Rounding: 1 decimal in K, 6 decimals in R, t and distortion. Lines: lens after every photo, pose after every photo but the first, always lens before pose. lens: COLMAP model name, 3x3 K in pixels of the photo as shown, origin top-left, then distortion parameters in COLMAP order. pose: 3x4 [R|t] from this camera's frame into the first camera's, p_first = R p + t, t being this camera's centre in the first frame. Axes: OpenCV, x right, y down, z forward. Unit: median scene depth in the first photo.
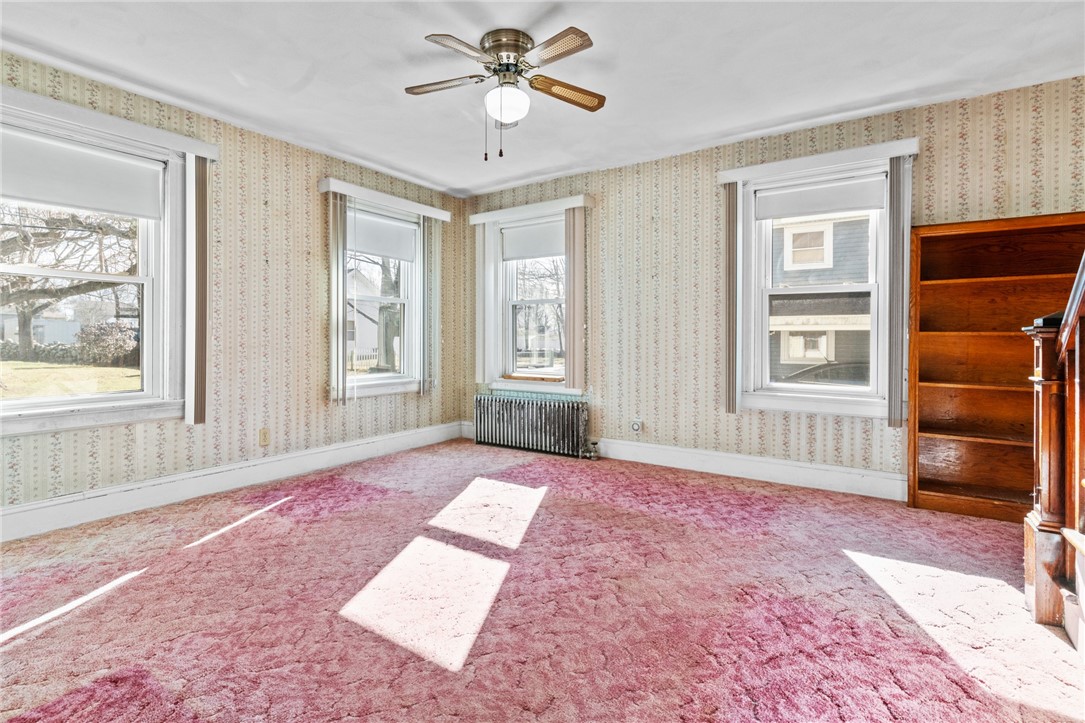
lens RADIAL K [[512.0, 0, 545.4], [0, 512.0, 345.5], [0, 0, 1]] dist [0.002215, -0.000841]
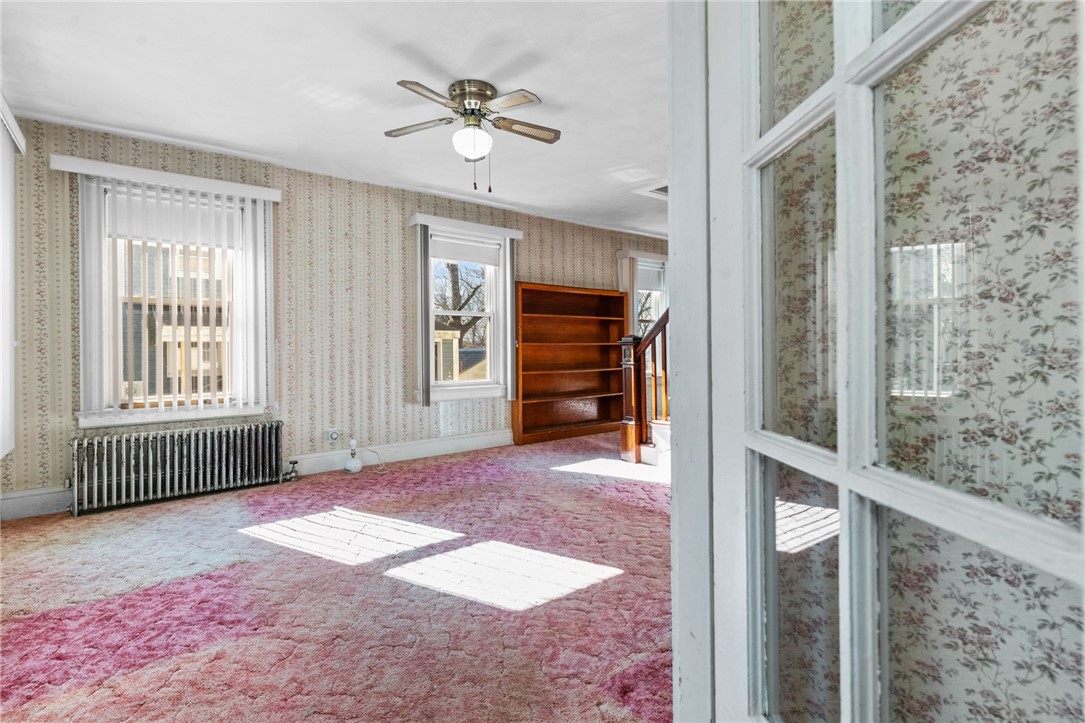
lens RADIAL K [[512.0, 0, 534.5], [0, 512.0, 346.8], [0, 0, 1]] dist [0.002215, -0.000841]
pose [[0.318716, -0.002042, 0.947848, -0.940031], [0.021957, 0.999745, -0.005229, -0.004100], [-0.947596, 0.022479, 0.318680, 0.431030]]
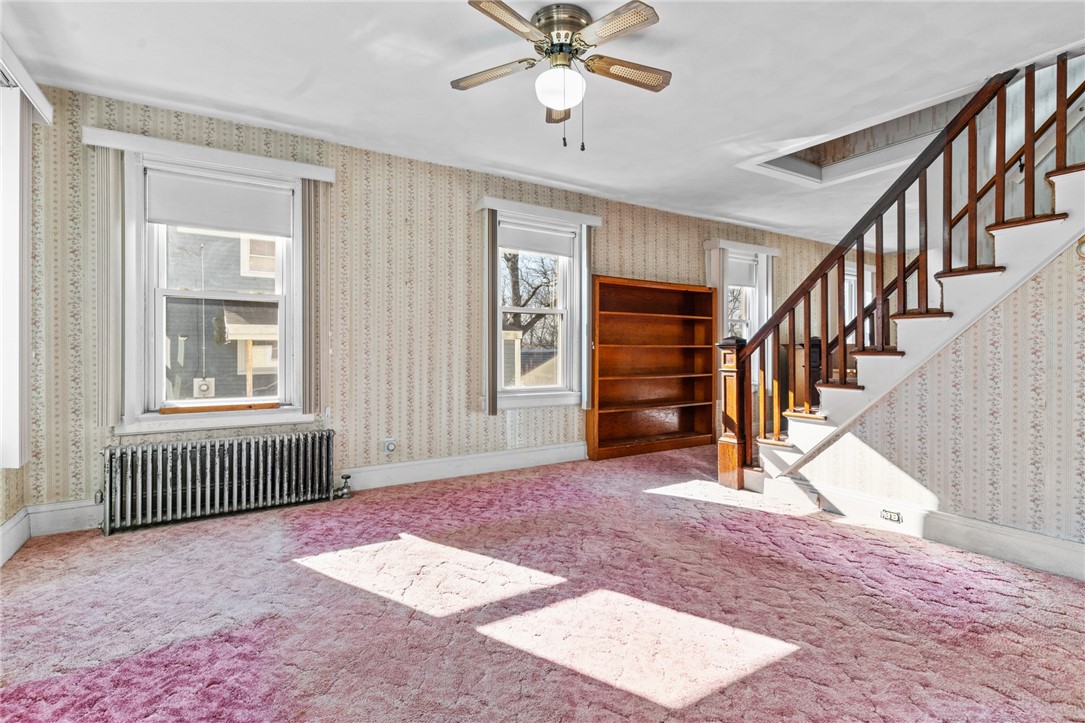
lens RADIAL K [[512.0, 0, 538.8], [0, 512.0, 350.2], [0, 0, 1]] dist [0.002215, -0.000841]
pose [[0.414926, -0.002787, 0.909851, -0.764887], [0.010935, 0.999938, -0.001924, -0.009374], [-0.909789, 0.010747, 0.414931, 0.559354]]
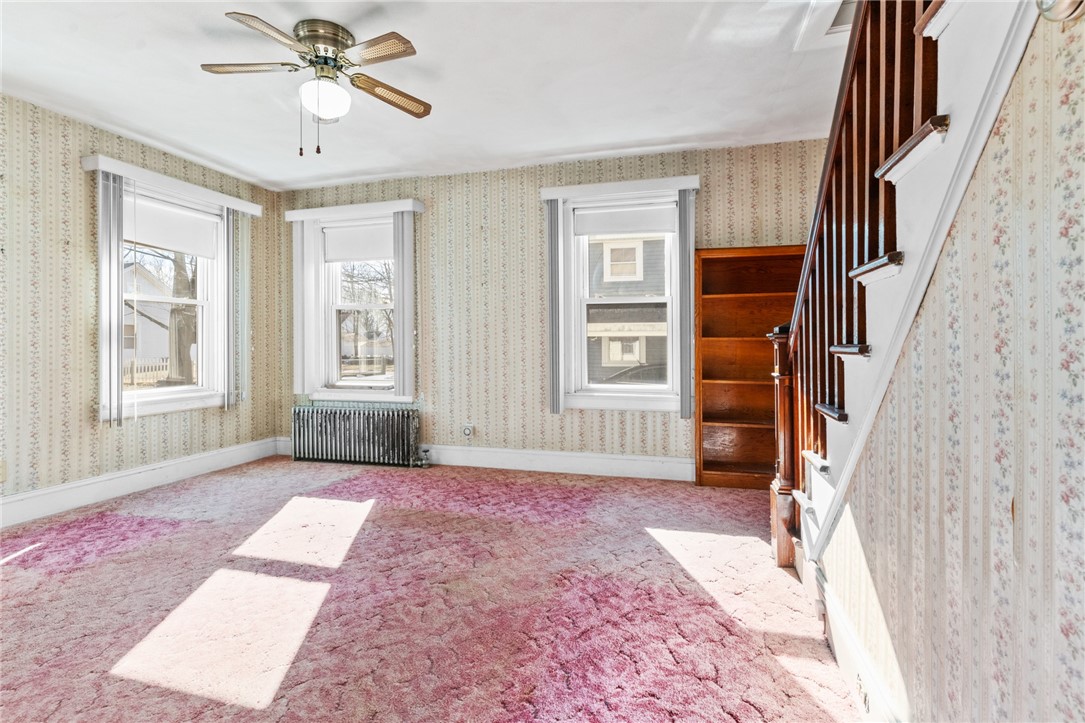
lens RADIAL K [[512.0, 0, 544.1], [0, 512.0, 345.2], [0, 0, 1]] dist [0.002215, -0.000841]
pose [[0.950654, -0.006532, 0.310186, 0.011211], [0.010309, 0.999891, -0.010541, -0.000205], [-0.310083, 0.013218, 0.950618, -0.019854]]
